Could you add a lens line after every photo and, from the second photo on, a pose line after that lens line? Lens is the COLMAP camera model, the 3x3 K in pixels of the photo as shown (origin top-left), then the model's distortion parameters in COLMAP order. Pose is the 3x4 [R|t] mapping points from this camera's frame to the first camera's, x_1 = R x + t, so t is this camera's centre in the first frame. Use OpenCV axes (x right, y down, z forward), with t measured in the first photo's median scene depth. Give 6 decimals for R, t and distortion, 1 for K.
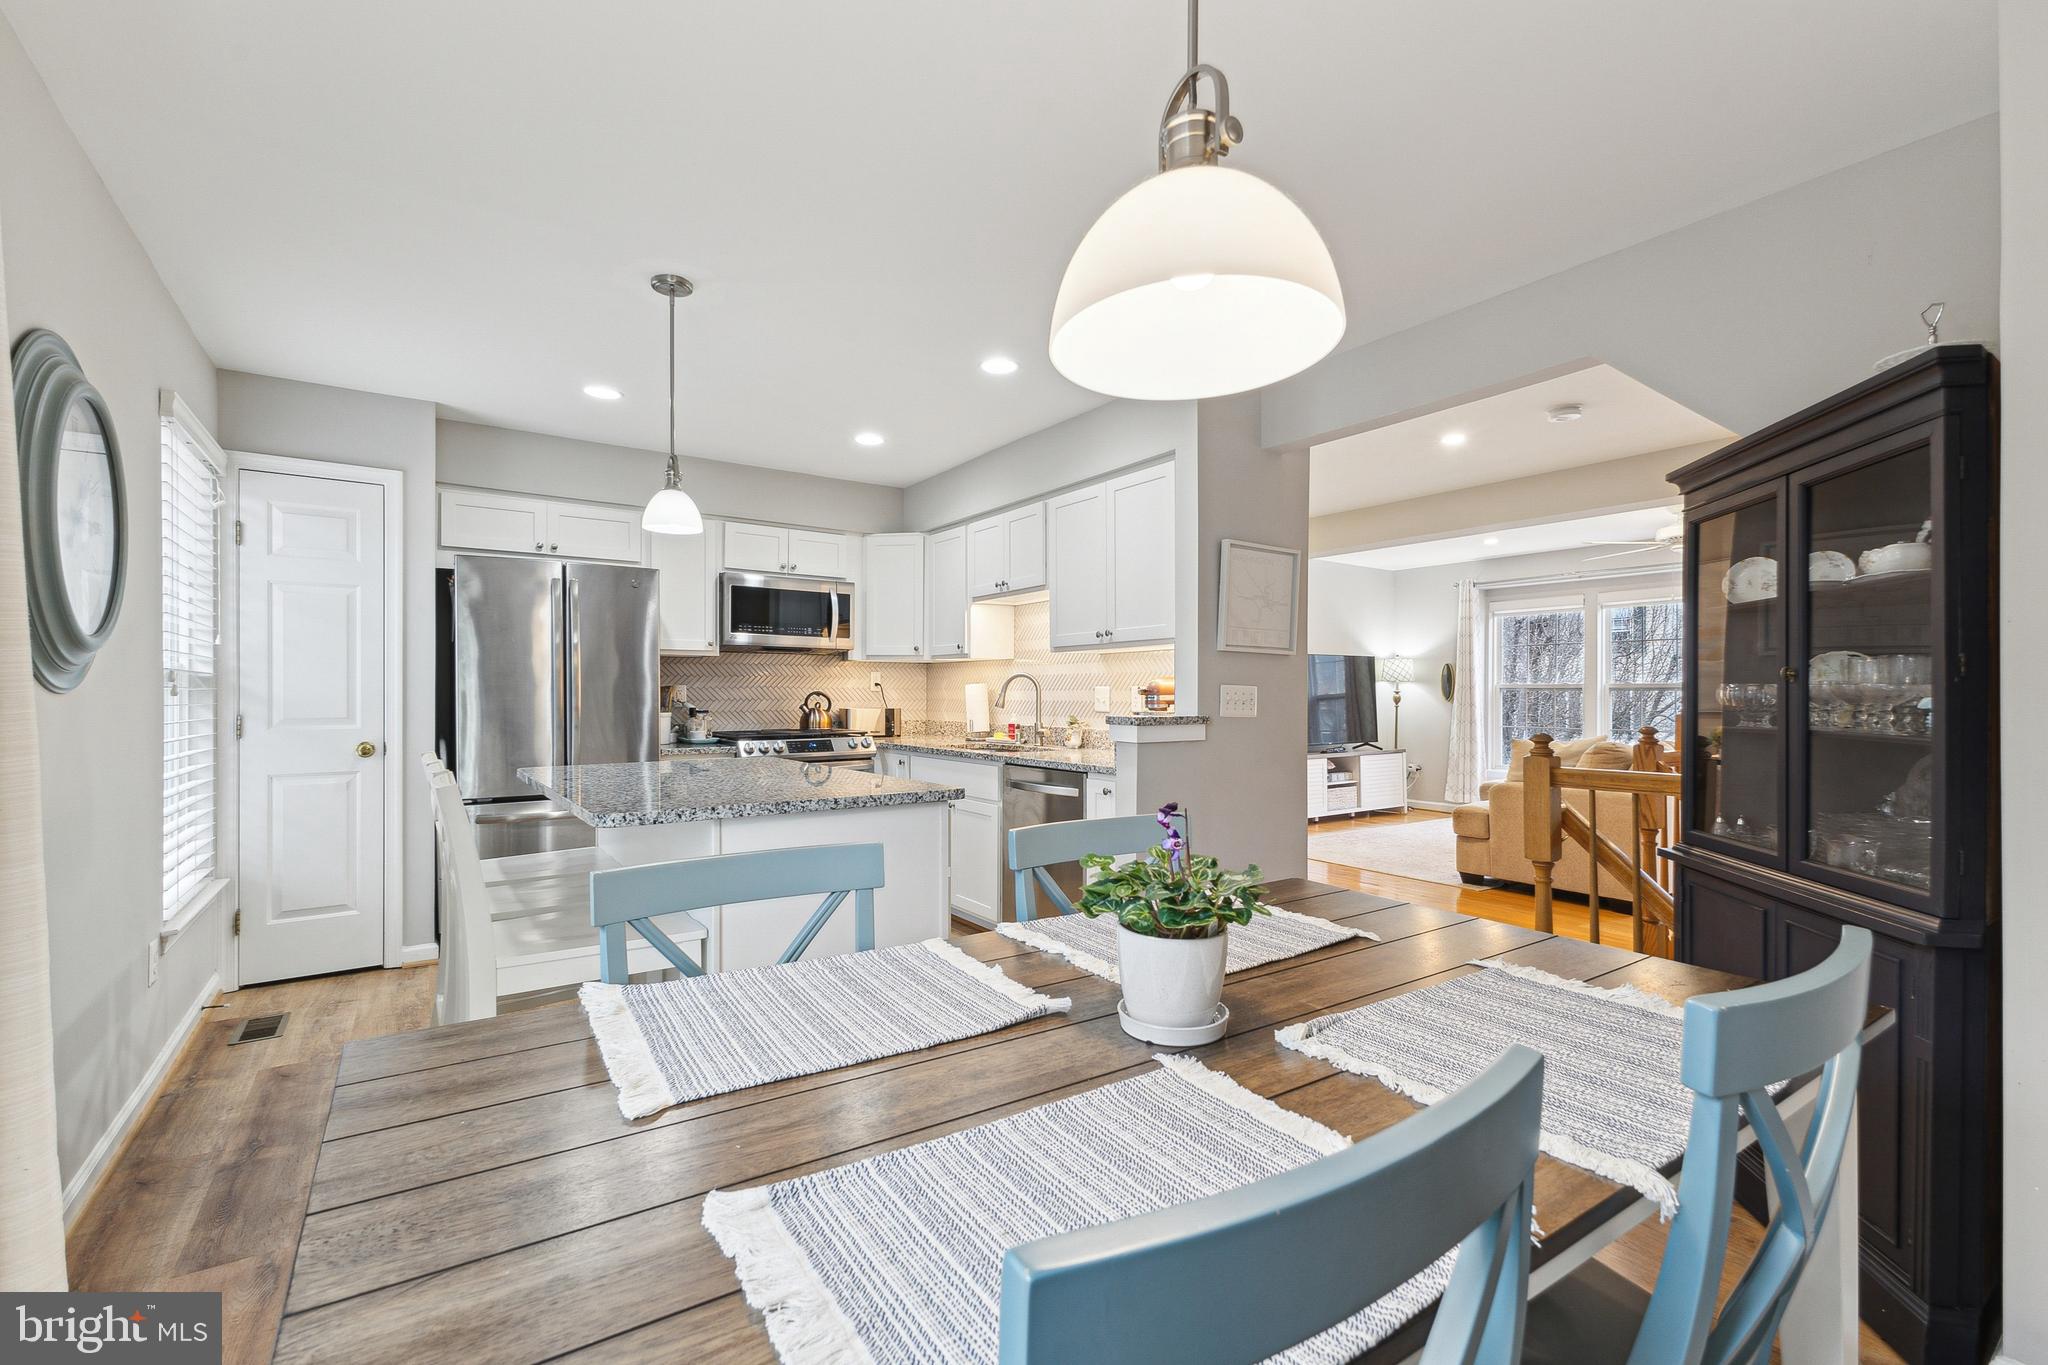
lens RADIAL K [[899.6, 0, 1029.1], [0, 899.6, 678.8], [0, 0, 1]] dist [0.018828, -0.000133]
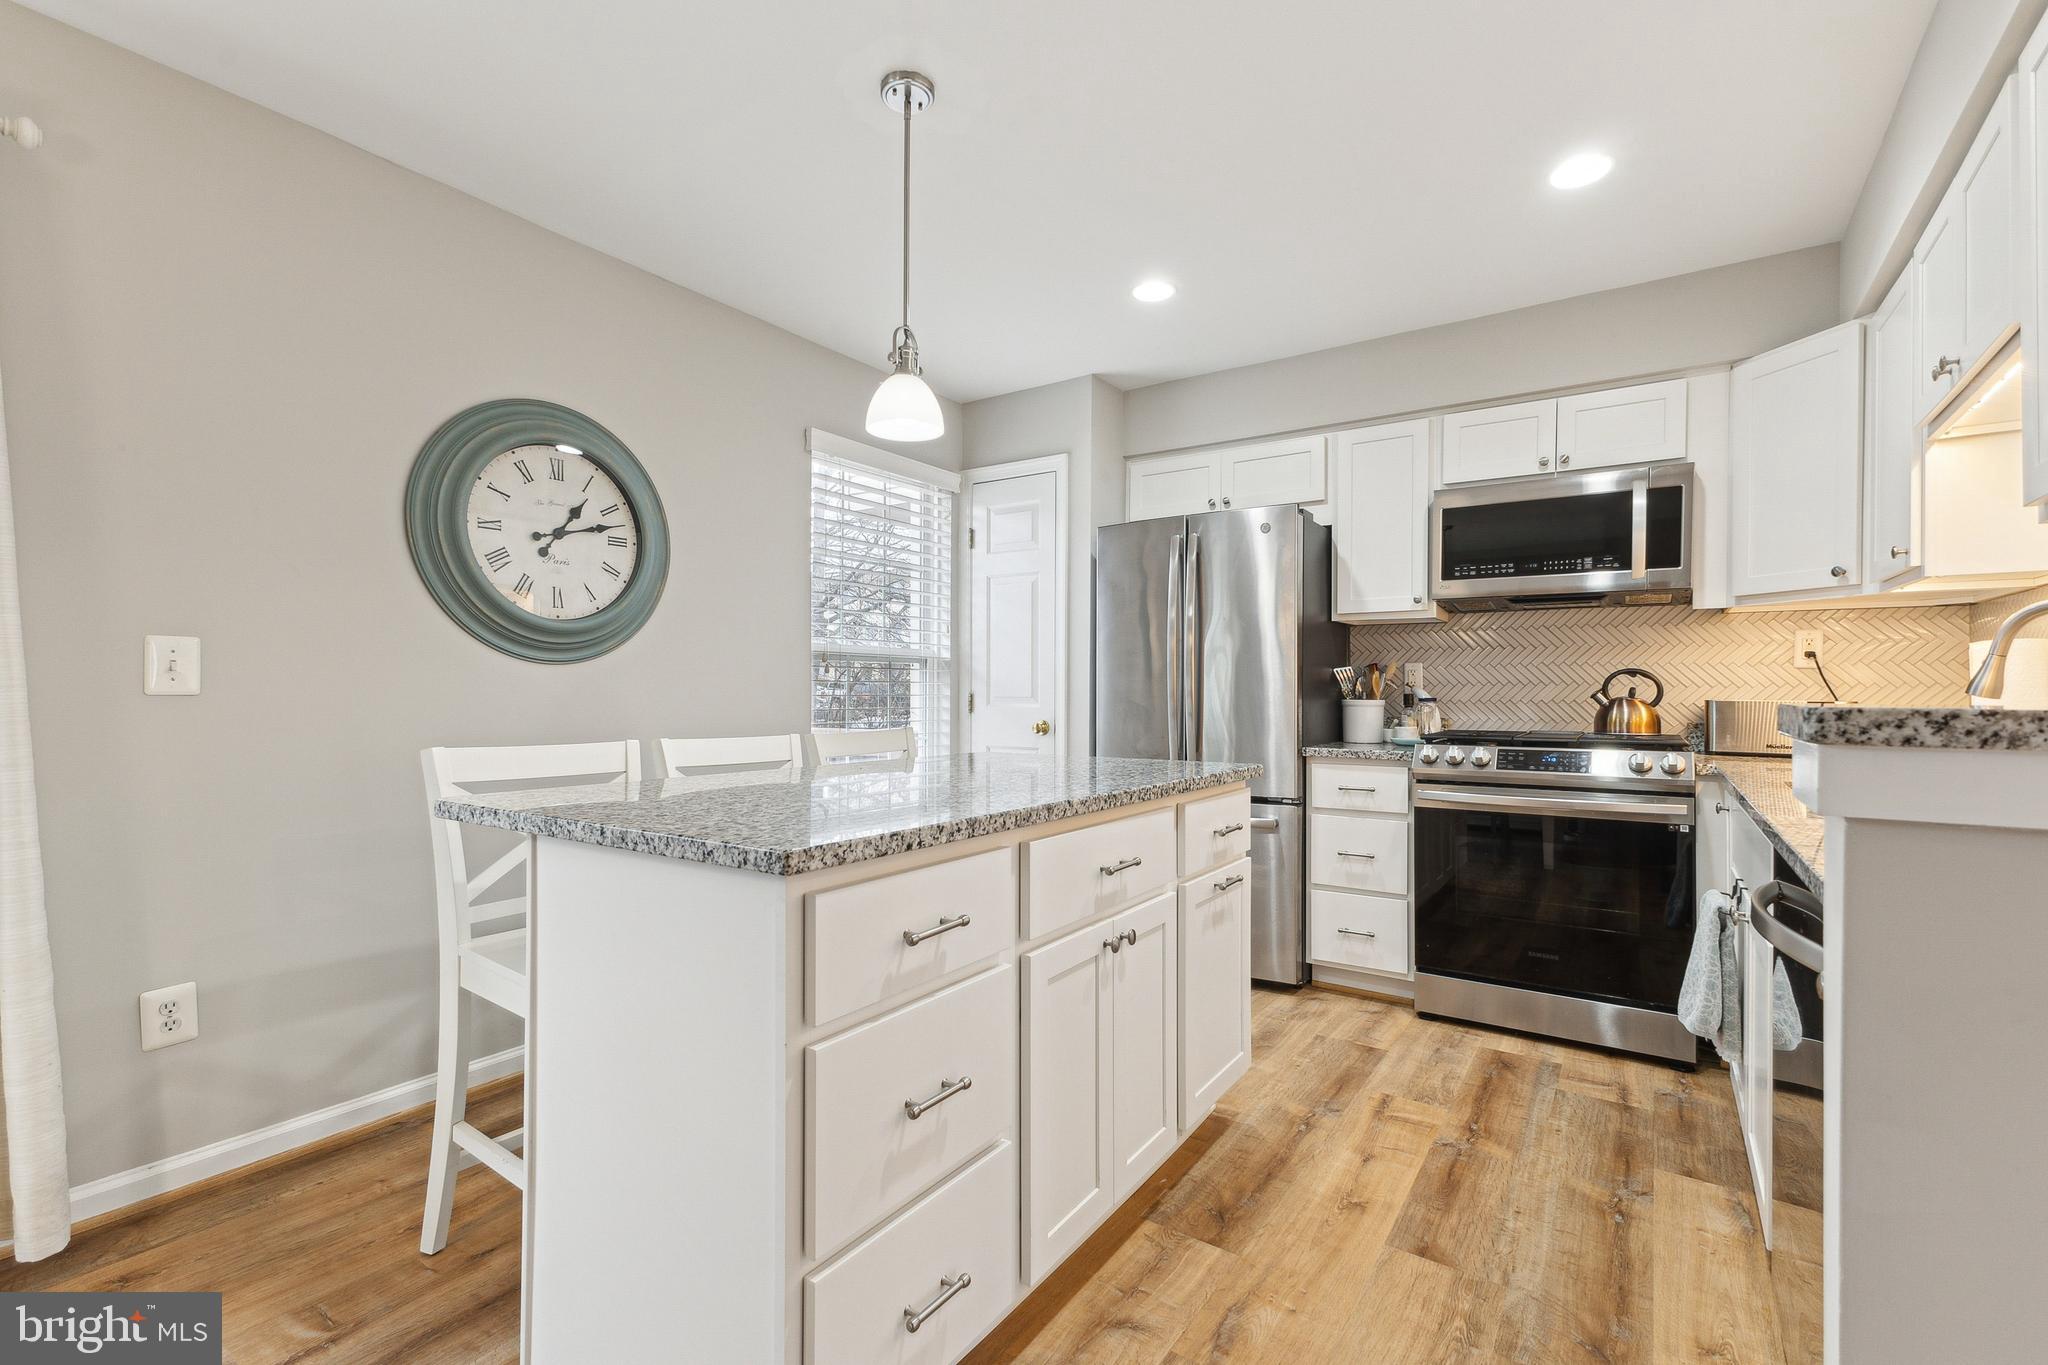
lens RADIAL K [[899.6, 0, 1019.4], [0, 899.6, 688.2], [0, 0, 1]] dist [0.018828, -0.000133]
pose [[0.352022, 0.000294, -0.935992, 0.415468], [0.009938, 0.999942, 0.004051, 0.050460], [0.935939, -0.010728, 0.351999, 1.098083]]
